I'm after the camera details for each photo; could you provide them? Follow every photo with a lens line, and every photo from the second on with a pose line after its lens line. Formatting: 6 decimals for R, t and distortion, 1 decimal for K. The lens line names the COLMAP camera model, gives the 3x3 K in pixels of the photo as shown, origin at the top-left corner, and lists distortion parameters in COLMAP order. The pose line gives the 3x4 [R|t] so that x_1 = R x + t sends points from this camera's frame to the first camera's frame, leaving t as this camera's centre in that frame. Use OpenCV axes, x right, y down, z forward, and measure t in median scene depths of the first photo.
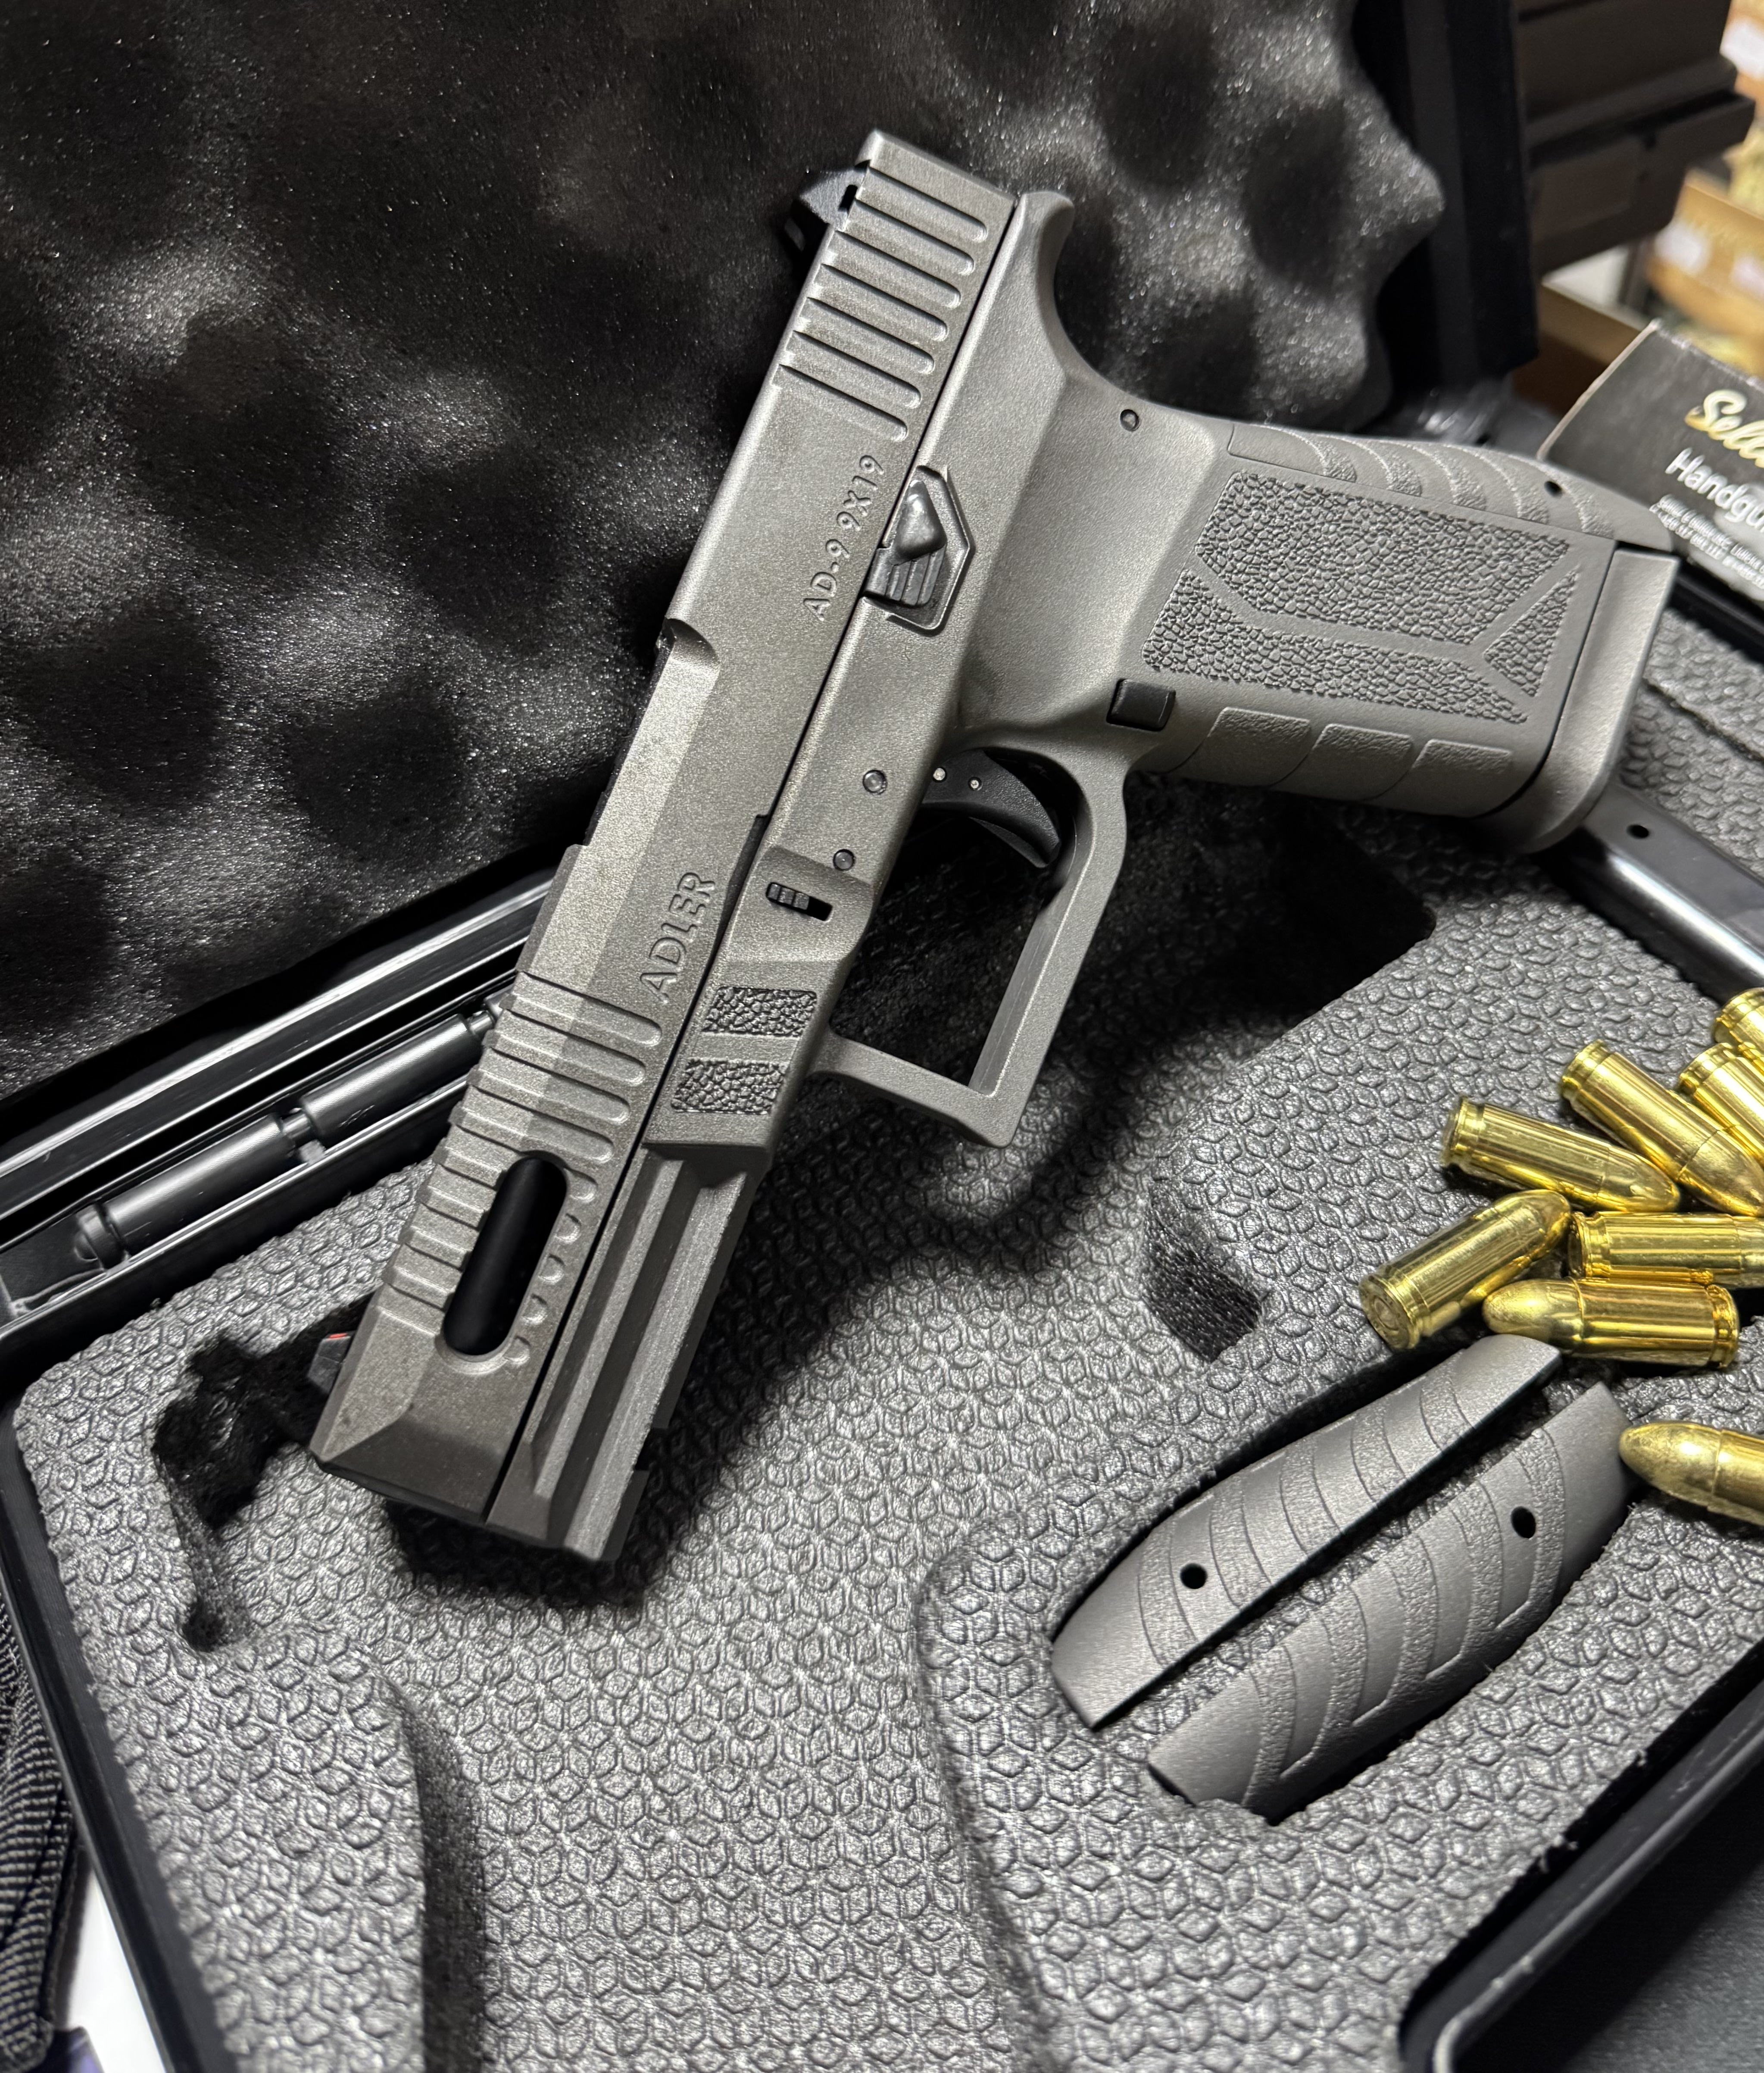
lens RADIAL K [[1604.9, 0, 887.1], [0, 1604.9, 971.5], [0, 0, 1]] dist [-0.001610, -0.058354]
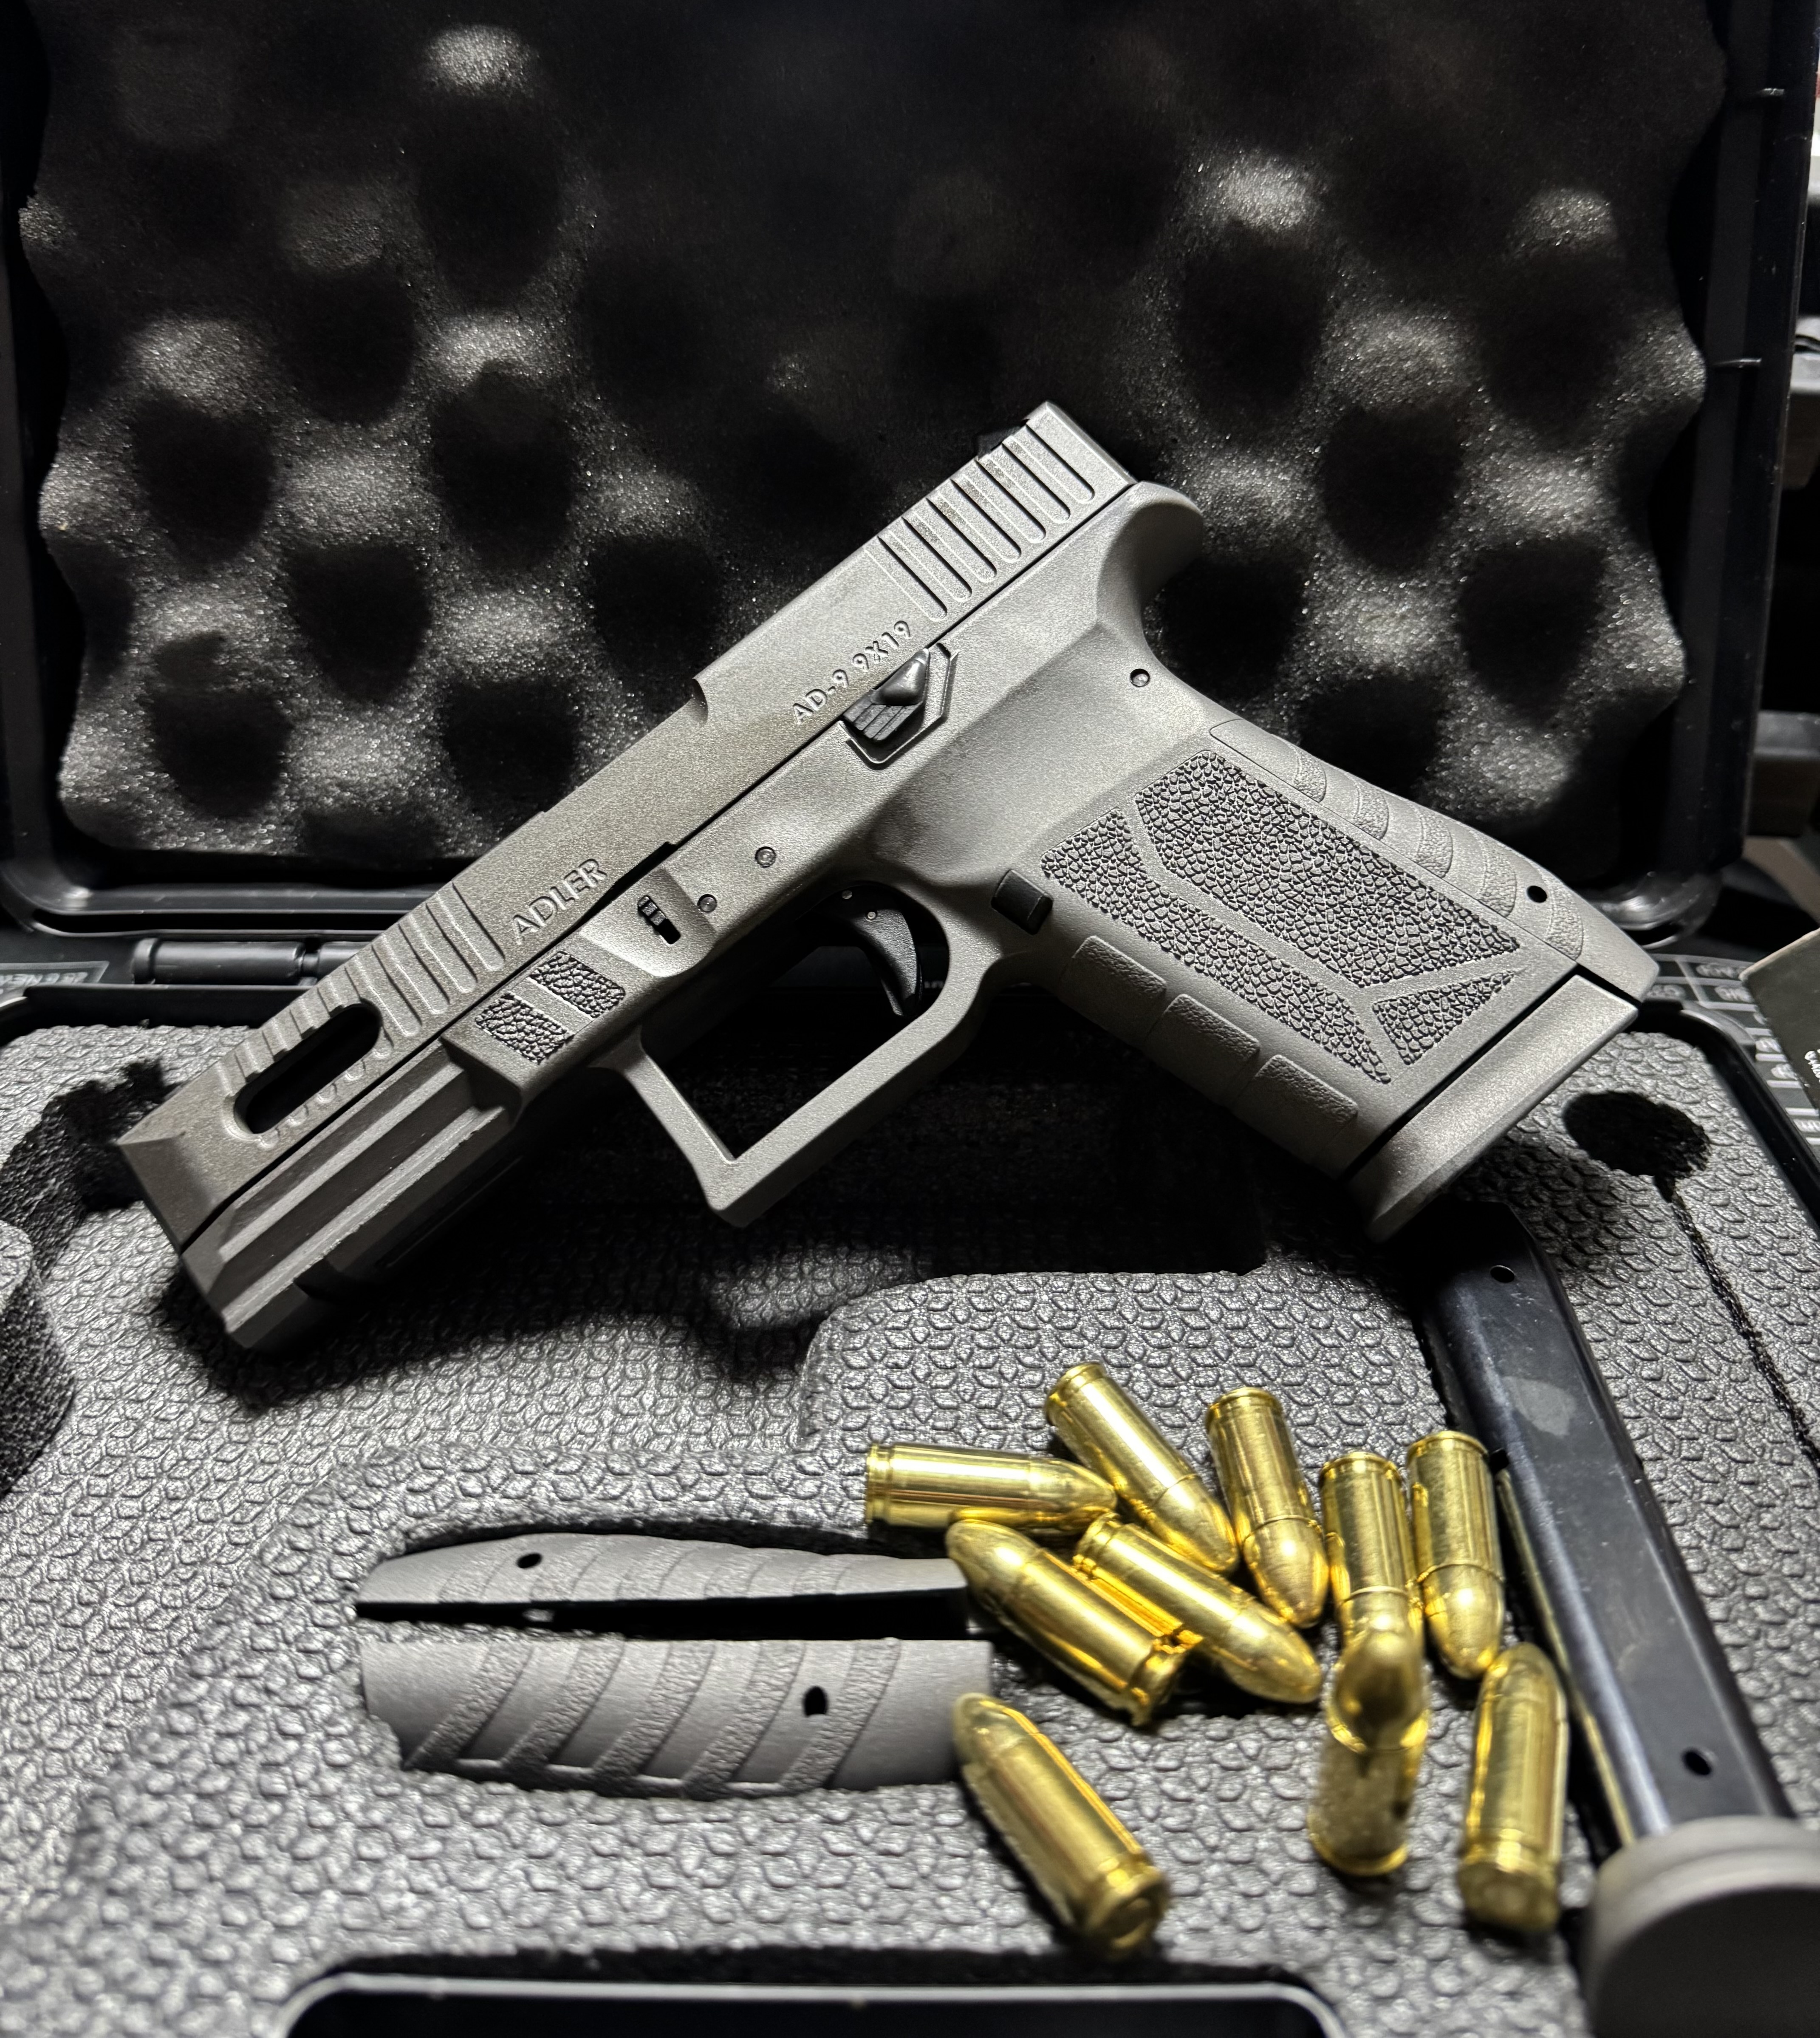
lens RADIAL K [[1663.2, 0, 910.0], [0, 1663.2, 1019.0], [0, 0, 1]] dist [-0.057726, 0.021276]
pose [[0.811868, 0.387882, -0.436369, 0.640563], [-0.491530, 0.857433, -0.152336, 0.110125], [0.315069, 0.338165, 0.886778, 0.029417]]
